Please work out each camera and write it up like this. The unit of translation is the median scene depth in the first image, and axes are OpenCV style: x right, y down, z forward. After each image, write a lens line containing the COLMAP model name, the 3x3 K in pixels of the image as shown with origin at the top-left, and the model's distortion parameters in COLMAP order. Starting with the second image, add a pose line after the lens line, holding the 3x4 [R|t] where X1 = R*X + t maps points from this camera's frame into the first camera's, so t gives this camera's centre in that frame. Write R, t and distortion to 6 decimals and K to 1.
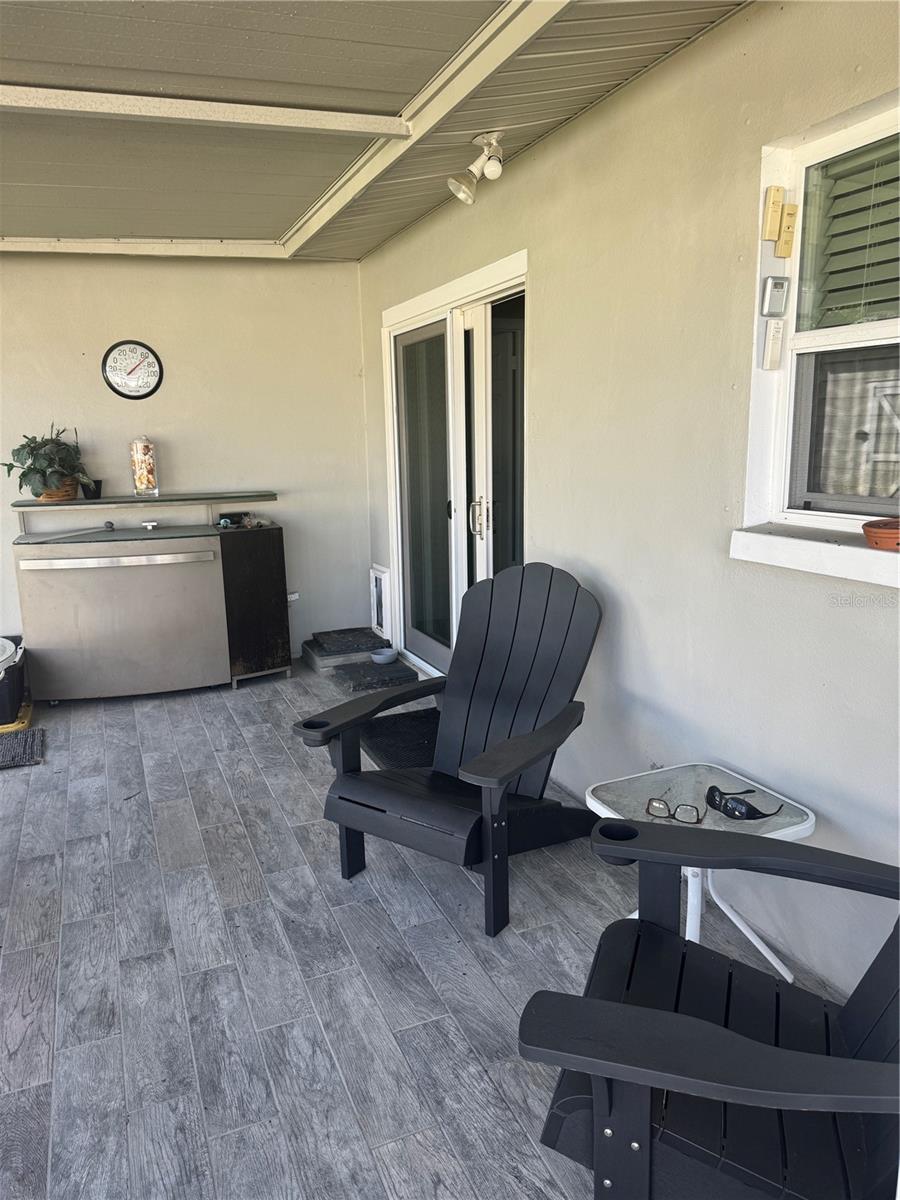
lens RADIAL K [[816.7, 0, 442.3], [0, 816.7, 600.3], [0, 0, 1]] dist [0.161120, -0.320572]
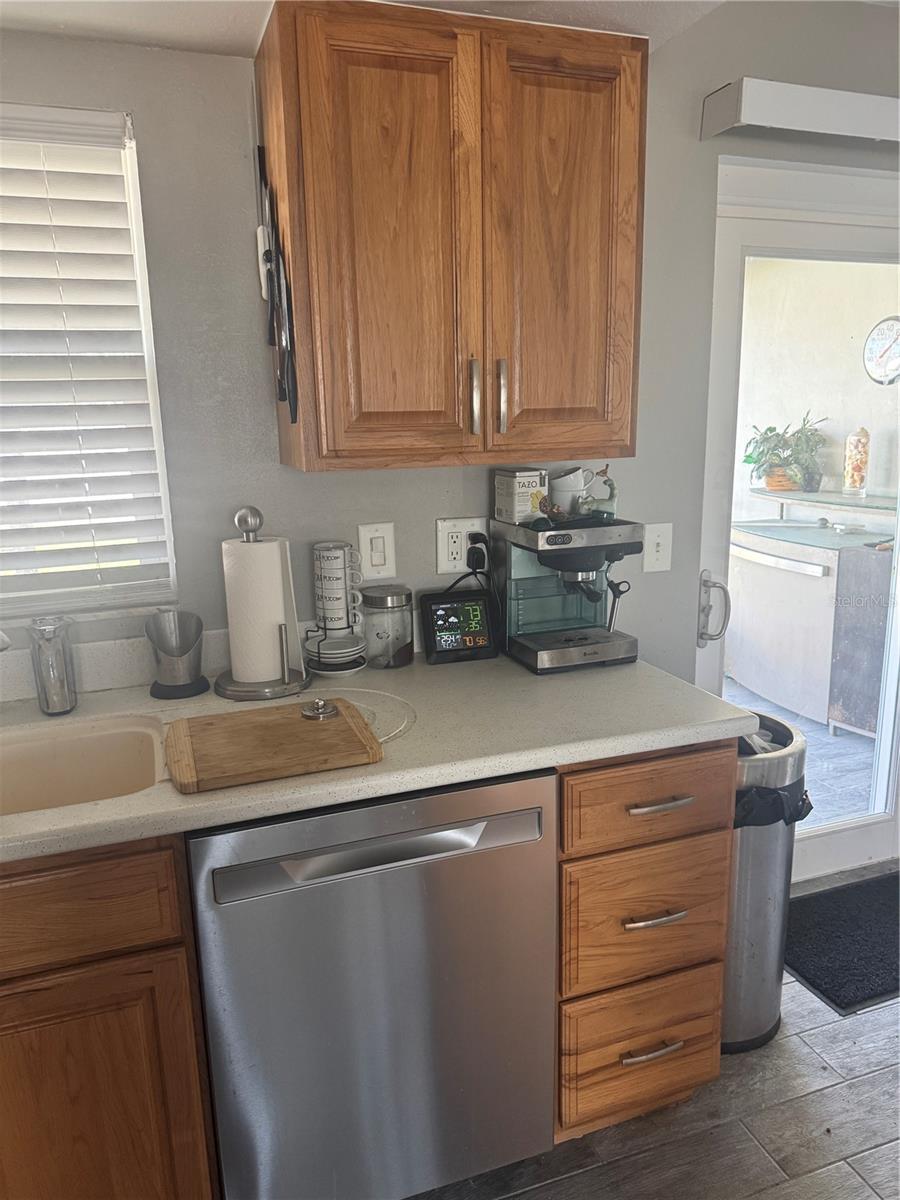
lens RADIAL K [[816.7, 0, 442.3], [0, 816.7, 600.3], [0, 0, 1]] dist [0.161120, -0.320572]
pose [[-0.074972, 0.239954, -0.967885, 0.584901], [-0.183282, 0.950765, 0.249907, -0.166604], [0.980197, 0.196132, -0.027301, 0.633728]]
